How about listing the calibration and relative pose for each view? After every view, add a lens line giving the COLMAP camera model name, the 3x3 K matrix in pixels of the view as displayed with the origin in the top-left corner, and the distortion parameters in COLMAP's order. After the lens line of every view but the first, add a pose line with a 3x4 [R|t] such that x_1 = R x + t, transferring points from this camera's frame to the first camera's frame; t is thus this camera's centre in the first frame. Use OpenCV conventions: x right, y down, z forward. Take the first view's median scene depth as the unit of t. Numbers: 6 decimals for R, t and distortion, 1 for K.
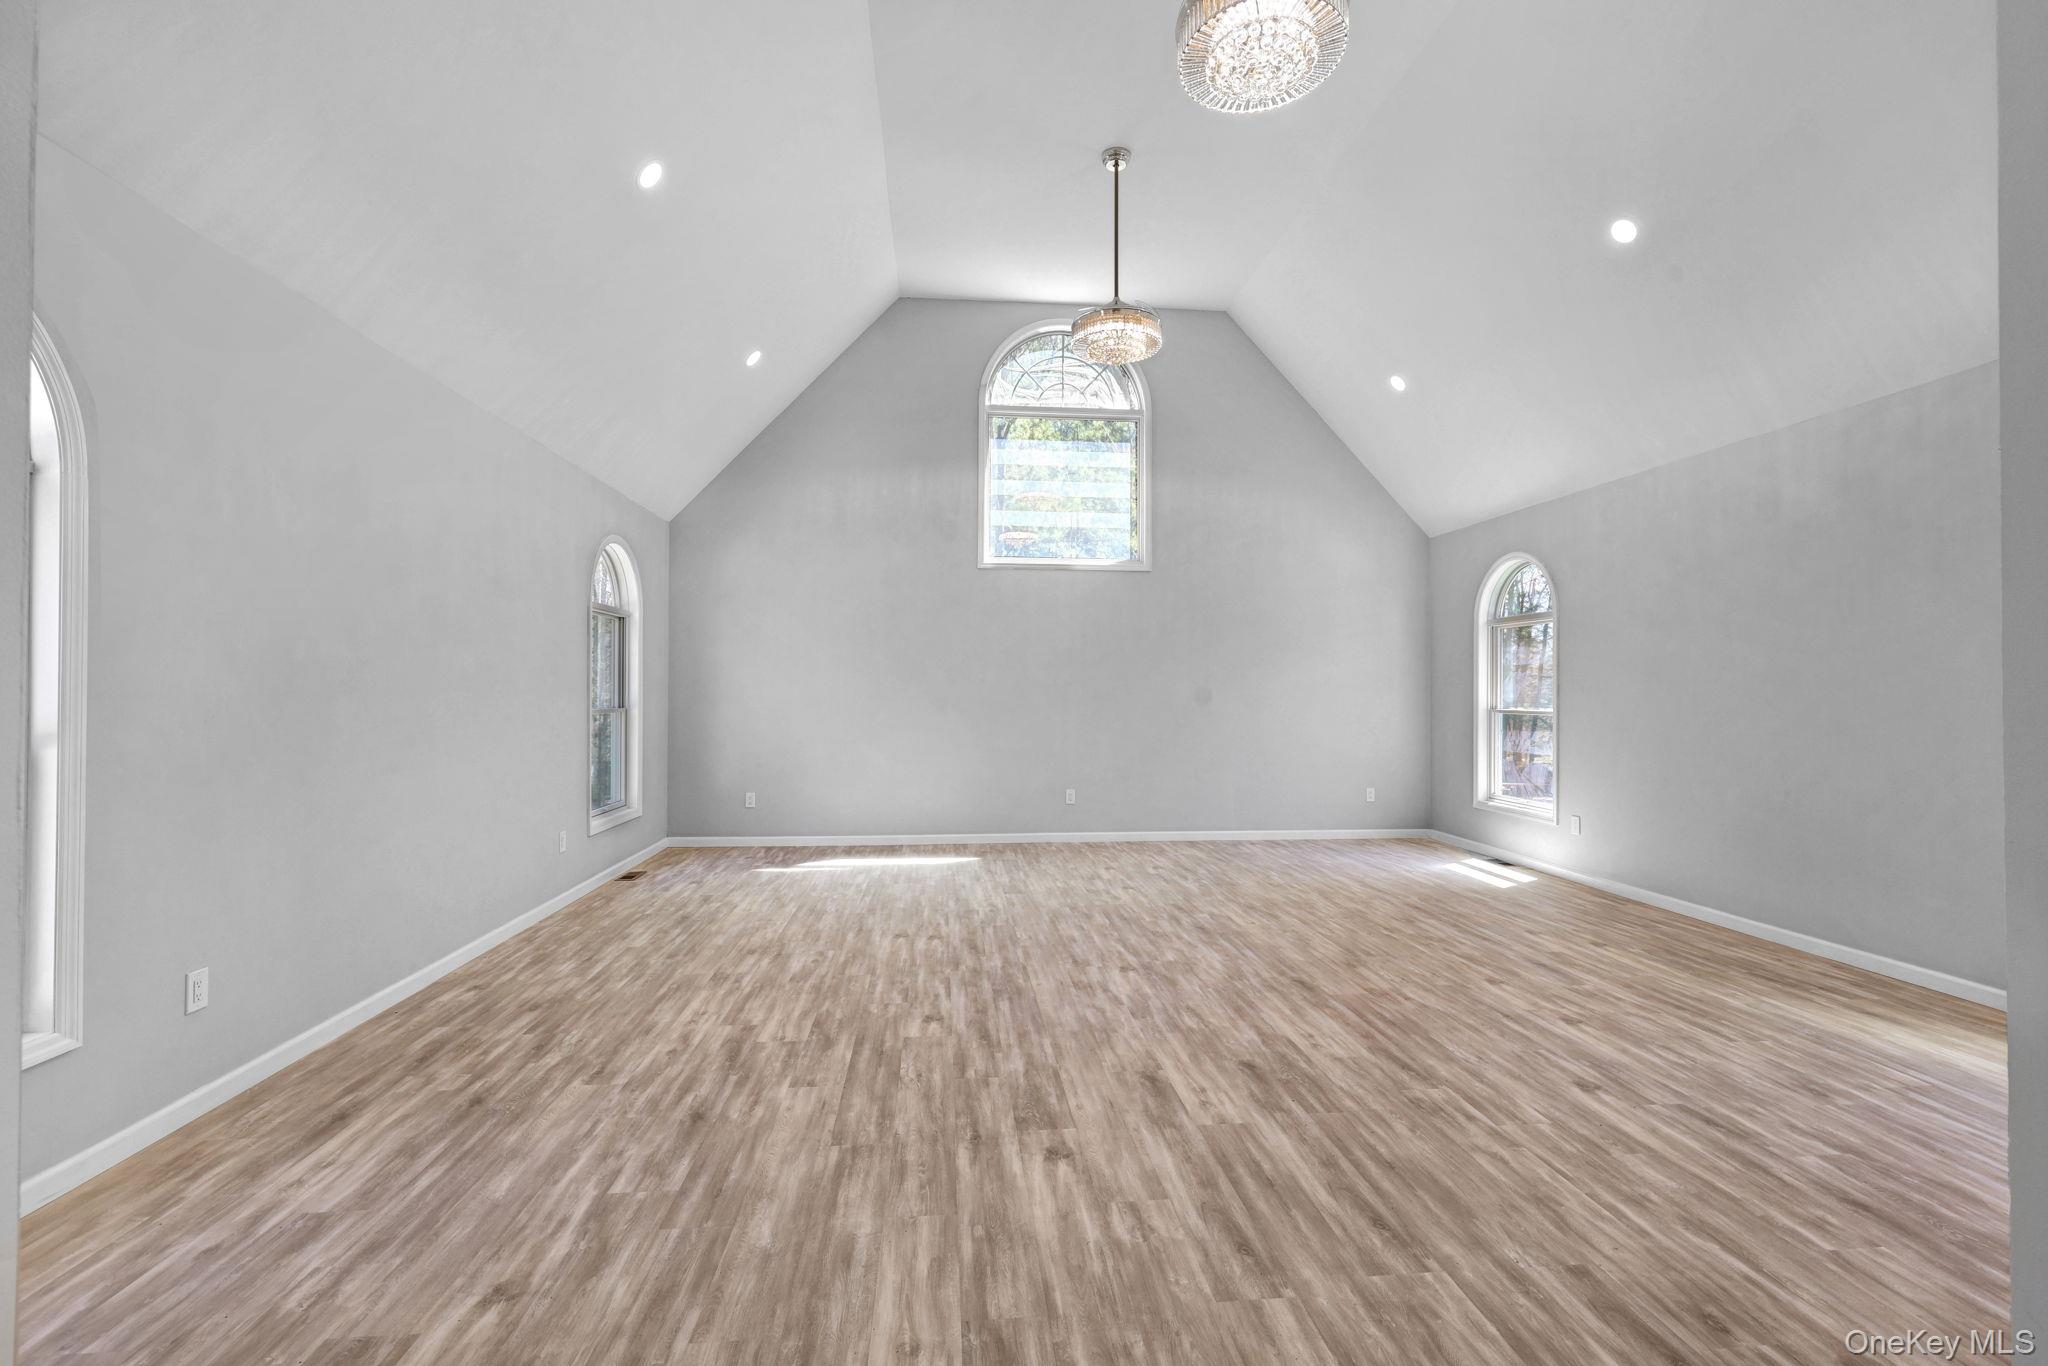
lens RADIAL K [[888.3, 0, 1027.1], [0, 888.3, 681.6], [0, 0, 1]] dist [0.022471, 0.000065]
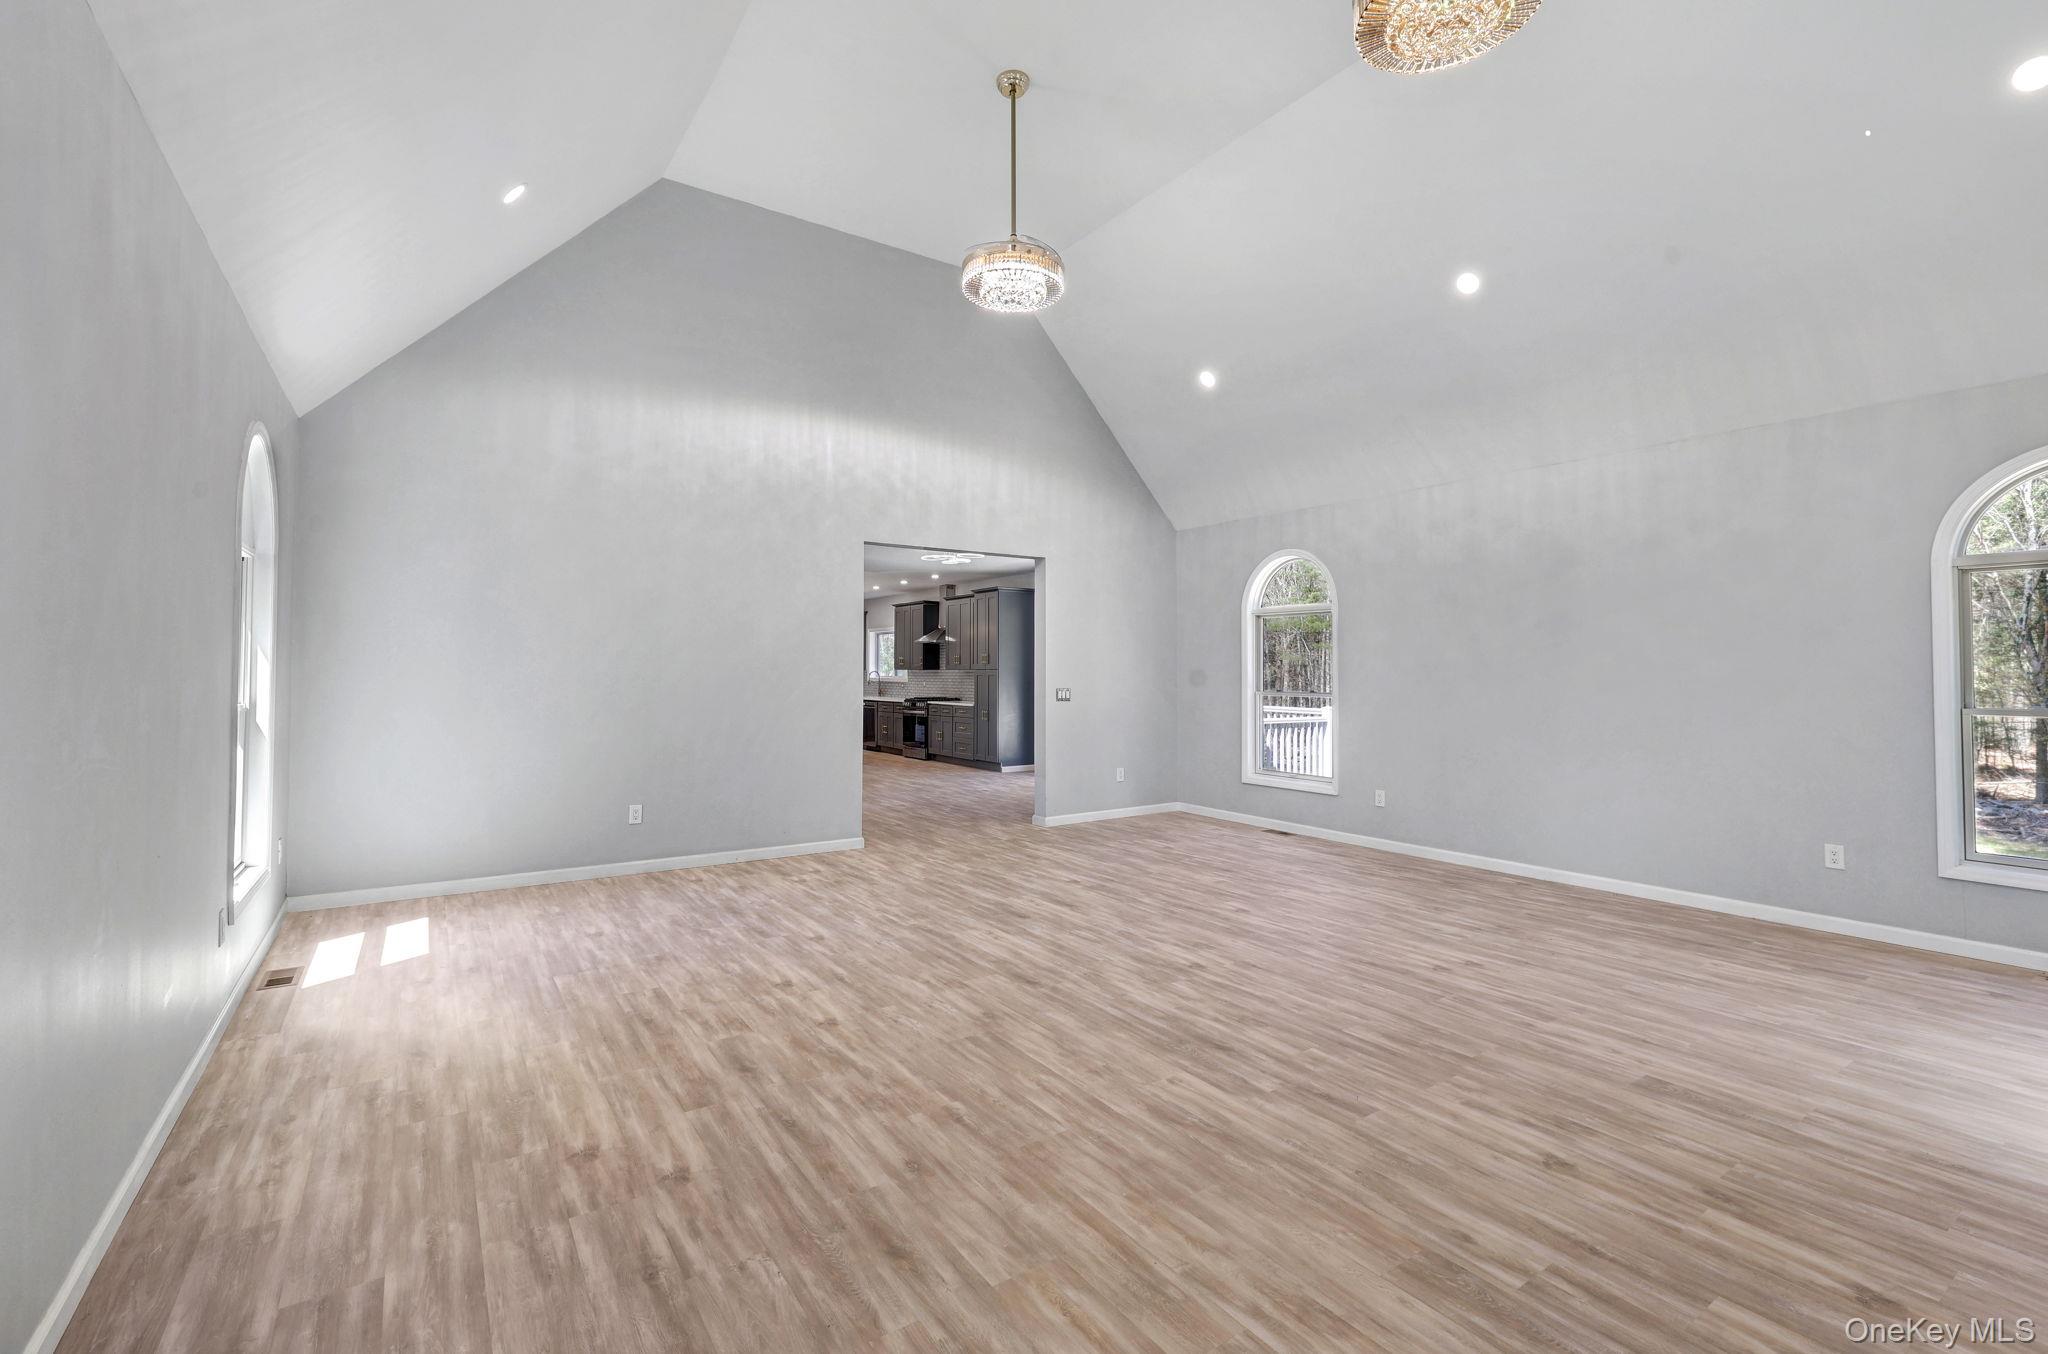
lens RADIAL K [[884.0, 0, 1024.2], [0, 884.0, 673.7], [0, 0, 1]] dist [-0.000094, -0.000014]
pose [[-0.876606, -0.010196, -0.481100, 0.845274], [-0.004657, 0.999908, -0.012705, 0.024239], [0.481186, -0.008897, -0.876574, 2.008588]]
